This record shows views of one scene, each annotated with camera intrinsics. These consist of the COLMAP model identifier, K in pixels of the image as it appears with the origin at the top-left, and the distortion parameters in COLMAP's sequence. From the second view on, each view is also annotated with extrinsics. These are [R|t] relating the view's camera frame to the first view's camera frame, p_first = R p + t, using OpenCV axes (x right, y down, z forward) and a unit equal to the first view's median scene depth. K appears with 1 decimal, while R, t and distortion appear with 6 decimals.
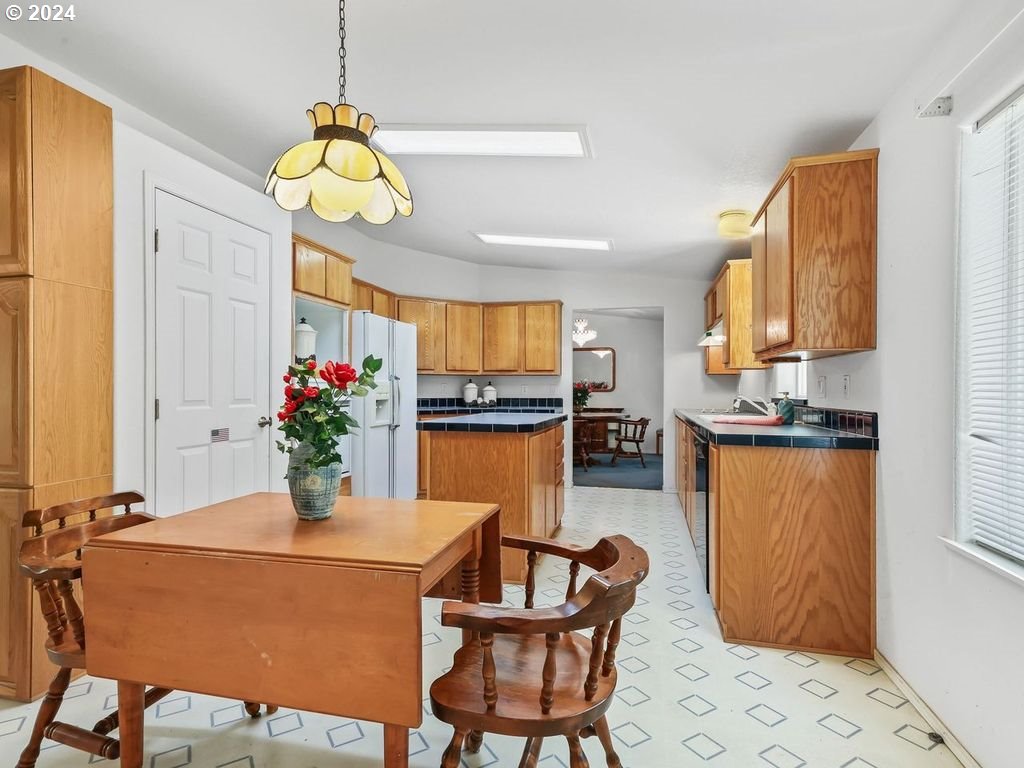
lens RADIAL K [[530.1, 0, 512.0], [0, 530.1, 384.0], [0, 0, 1]] dist [0.000183, 0.000100]
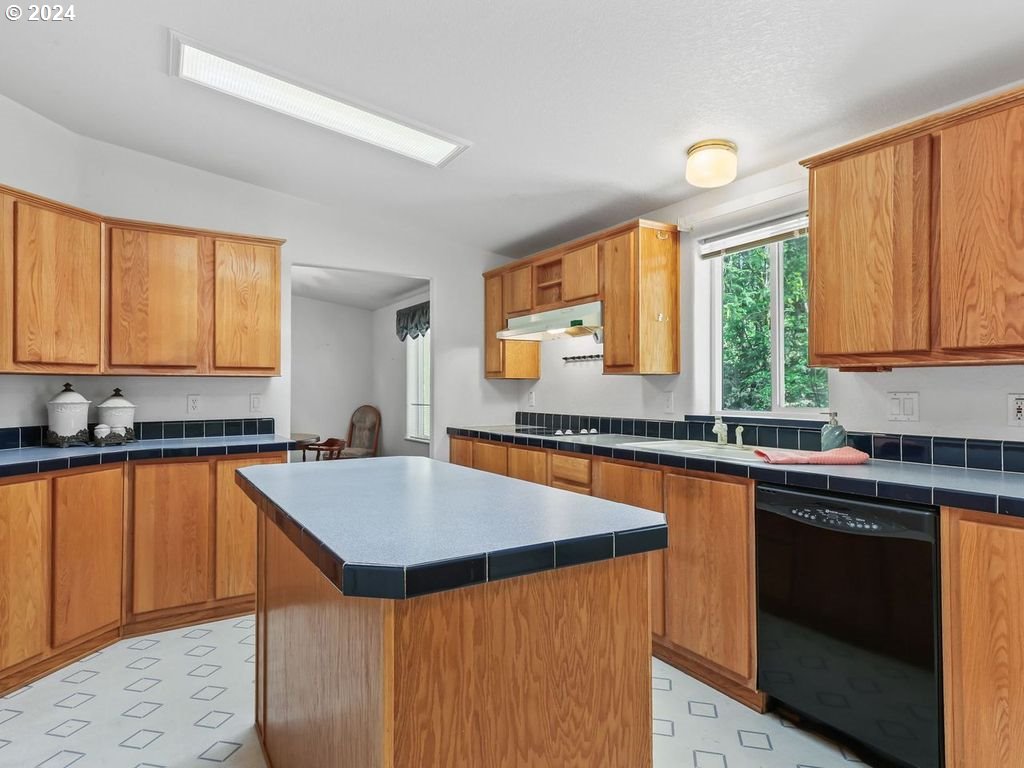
lens RADIAL K [[596.3, 0, 512.0], [0, 596.3, 384.0], [0, 0, 1]] dist [-0.002325, -0.001213]
pose [[0.707219, 0.006303, 0.706967, -0.175182], [-0.005252, 0.999980, -0.003662, -0.008774], [-0.706975, -0.001123, 0.707237, 0.390227]]
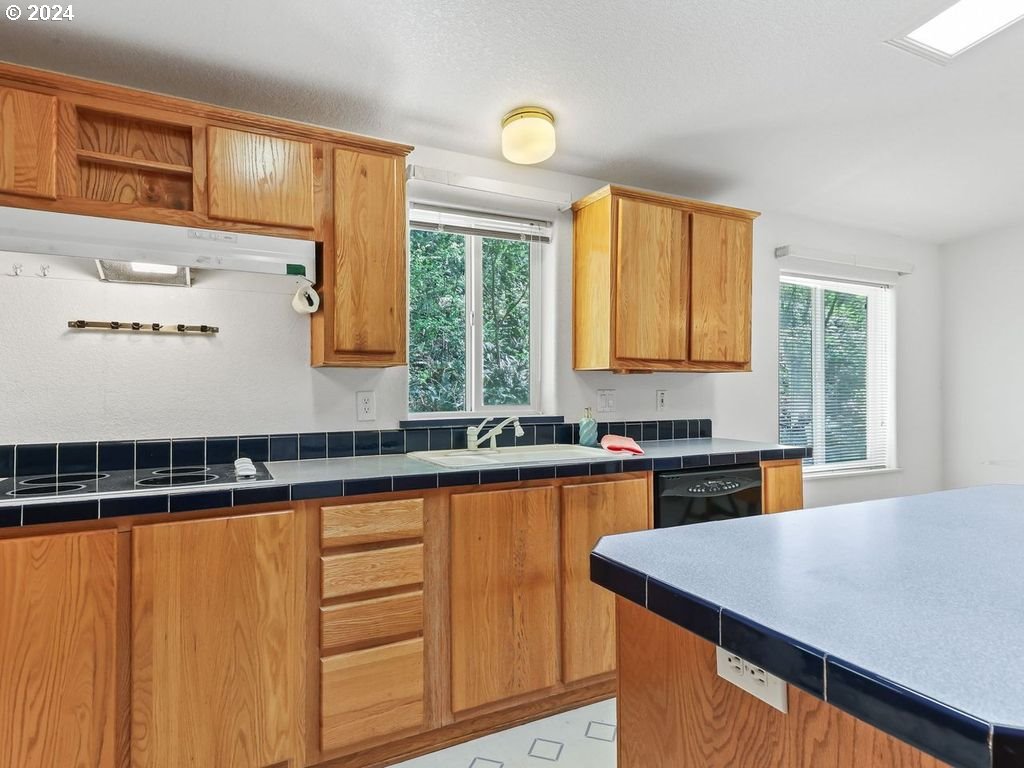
lens RADIAL K [[597.0, 0, 496.8], [0, 597.0, 386.6], [0, 0, 1]] dist [0.022235, 0.000083]
pose [[-0.659463, 0.004382, 0.751725, -0.037926], [-0.004014, 0.999948, -0.009351, -0.003972], [-0.751727, -0.009184, -0.659411, 0.896652]]
